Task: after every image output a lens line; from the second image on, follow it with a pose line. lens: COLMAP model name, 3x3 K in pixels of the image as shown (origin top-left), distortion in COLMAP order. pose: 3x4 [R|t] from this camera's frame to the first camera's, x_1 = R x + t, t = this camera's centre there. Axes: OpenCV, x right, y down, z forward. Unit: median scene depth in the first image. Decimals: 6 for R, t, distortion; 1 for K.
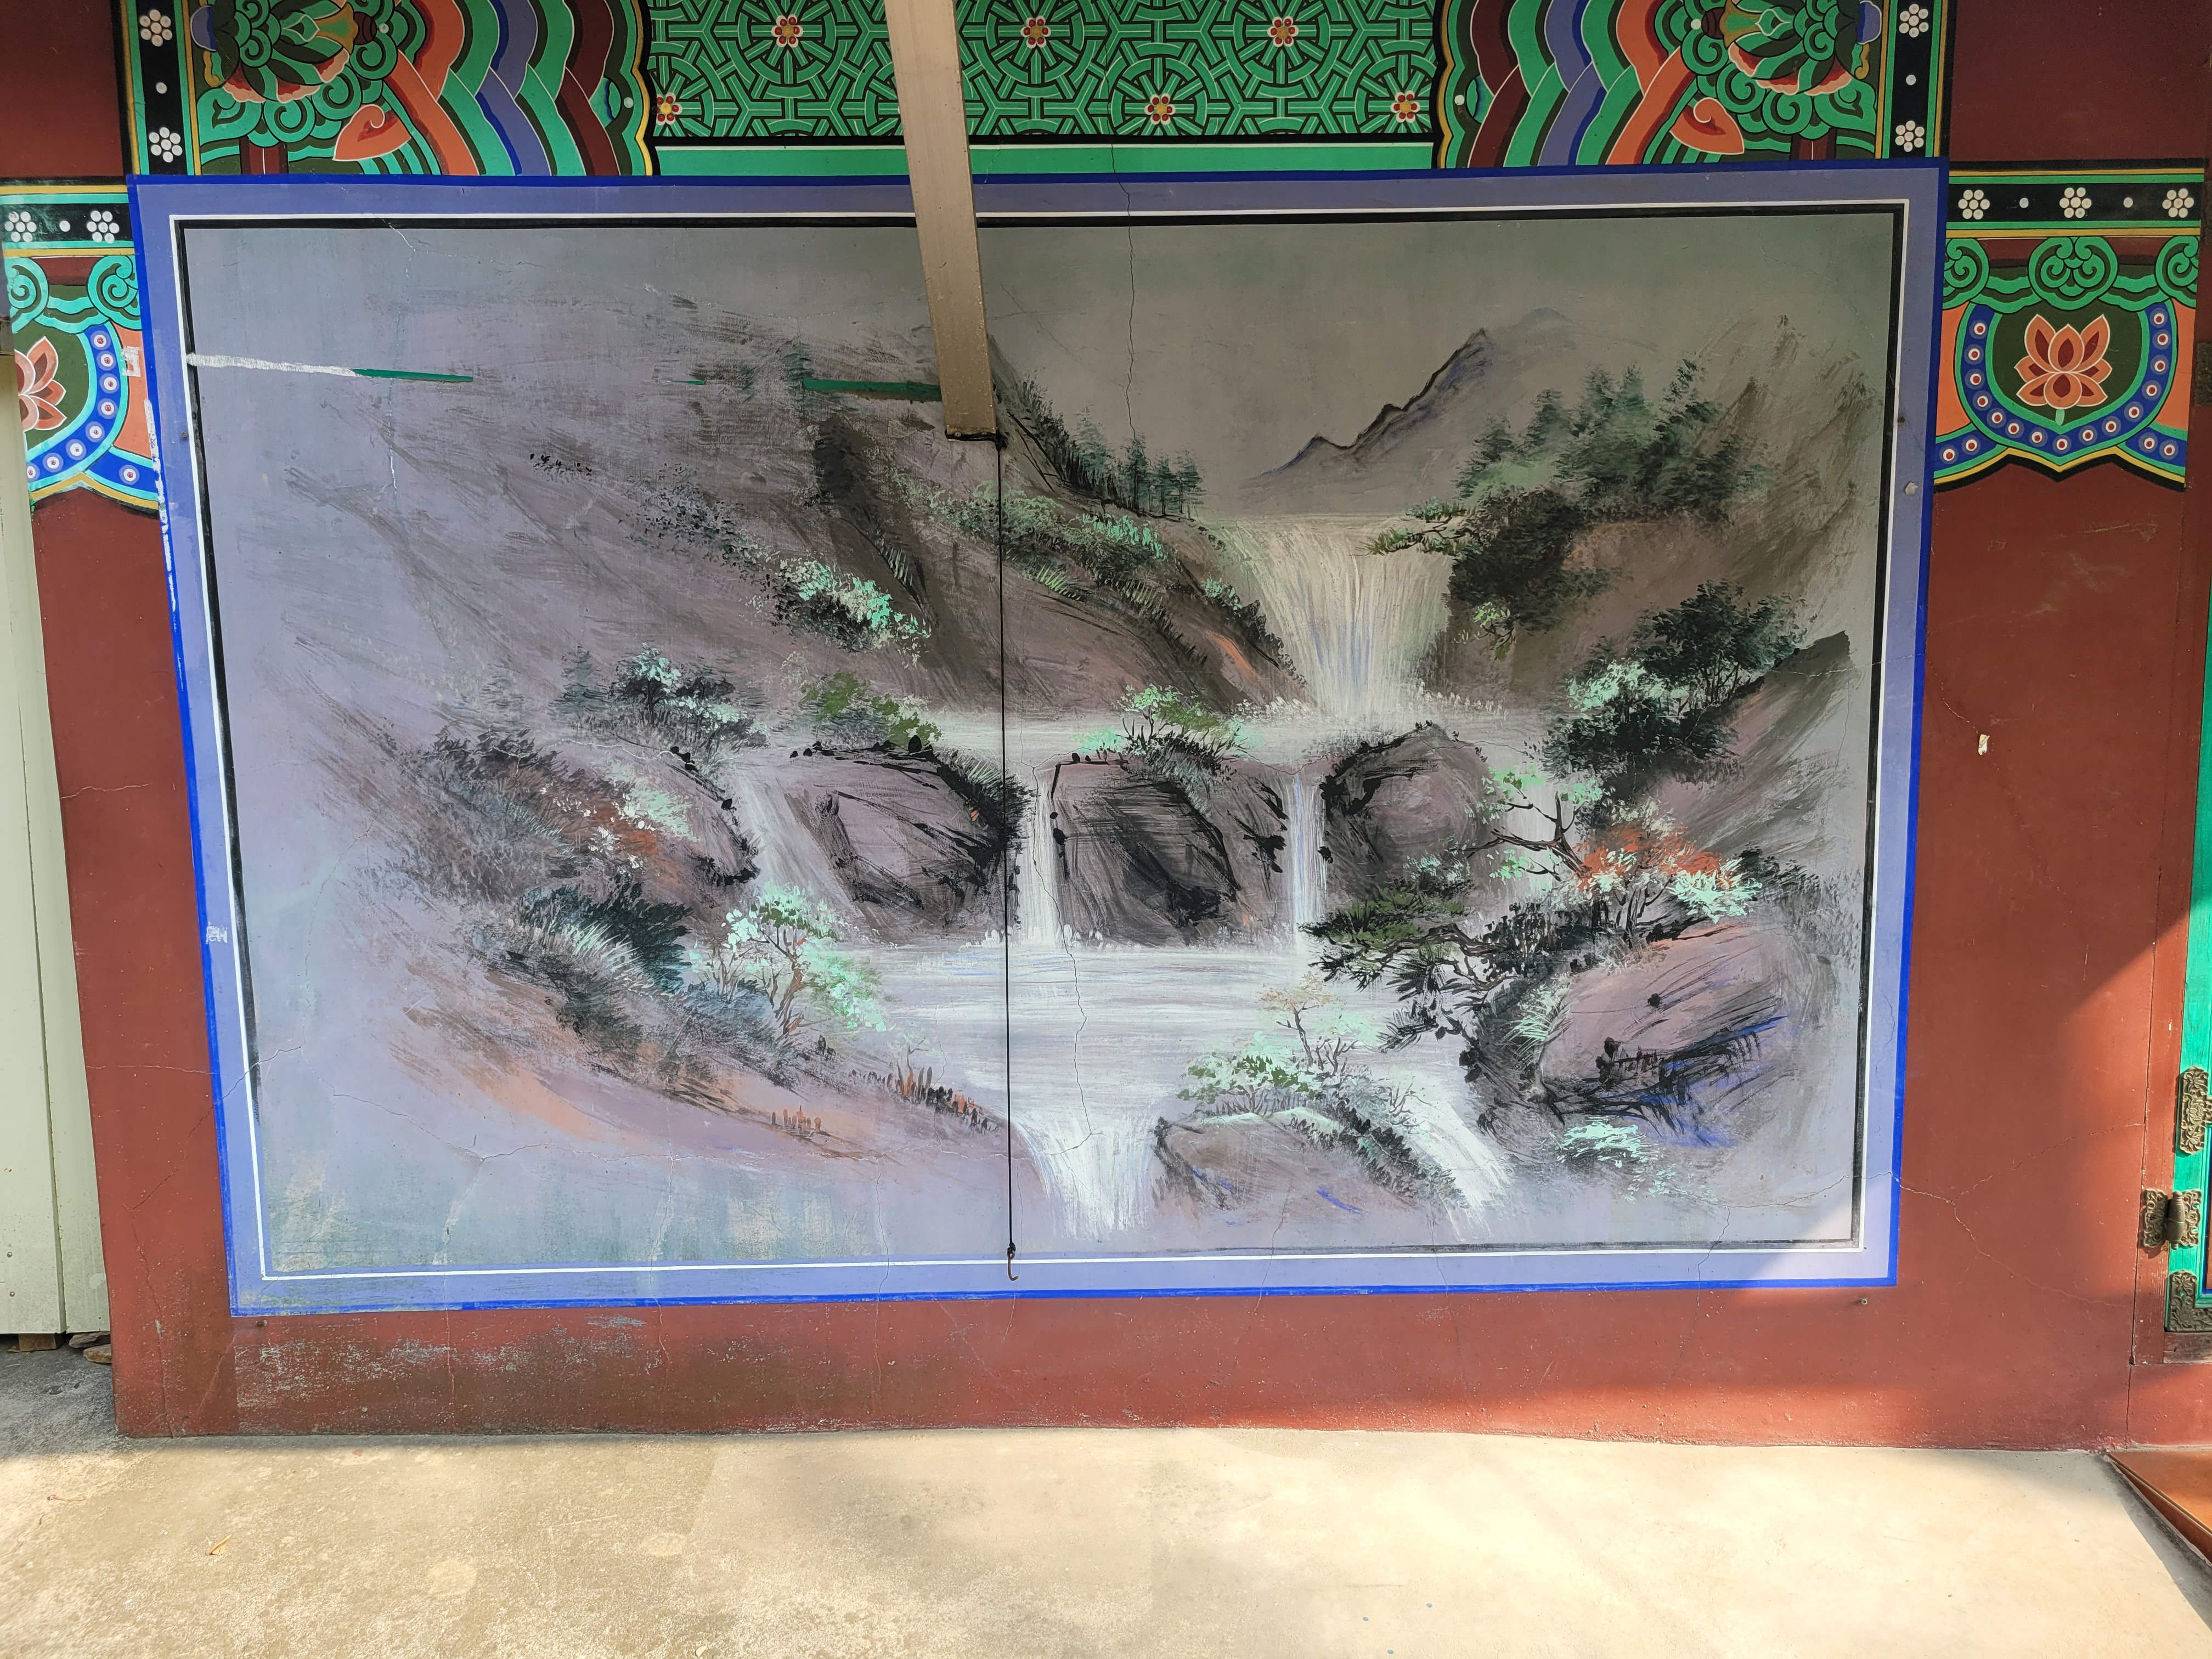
lens RADIAL K [[1626.8, 0, 1098.6], [0, 1626.8, 849.6], [0, 0, 1]] dist [0.037455, -0.031321]
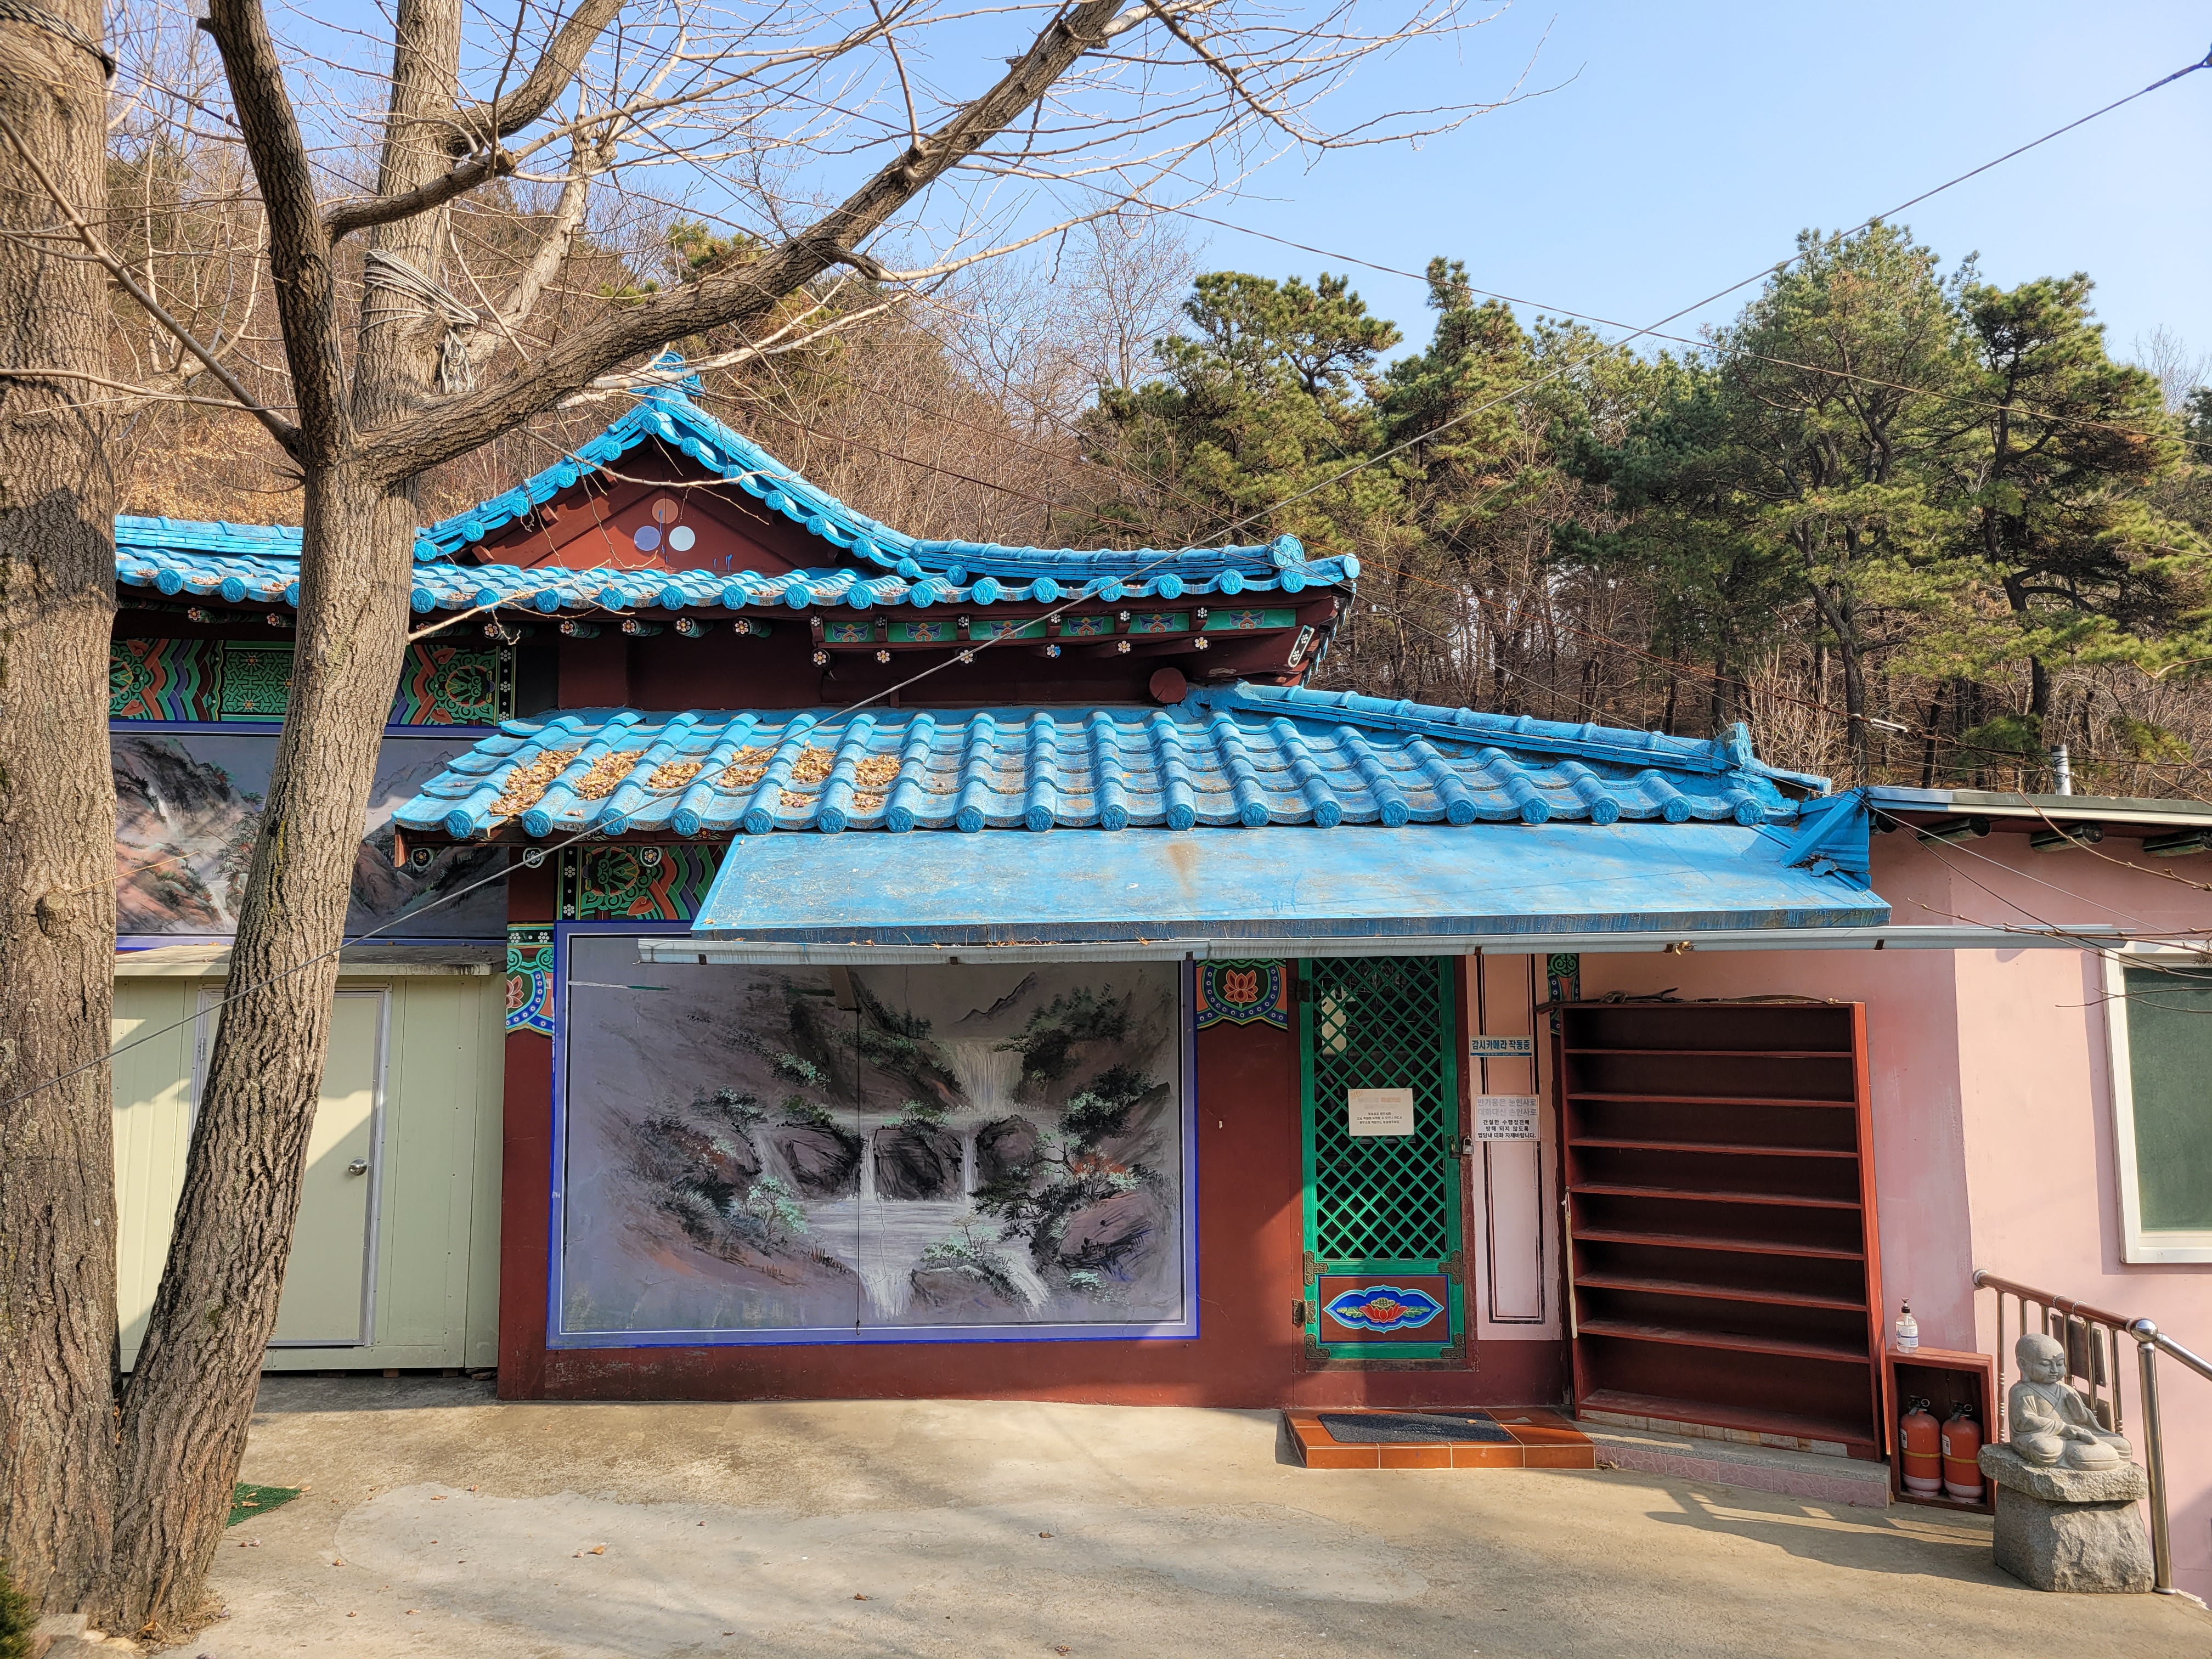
lens RADIAL K [[1626.8, 0, 1108.7], [0, 1626.8, 831.4], [0, 0, 1]] dist [0.037455, -0.031321]
pose [[0.999965, 0.006844, 0.004833, 0.337125], [-0.005681, 0.977848, -0.209238, 0.025833], [-0.006158, 0.209203, 0.977853, -1.707686]]
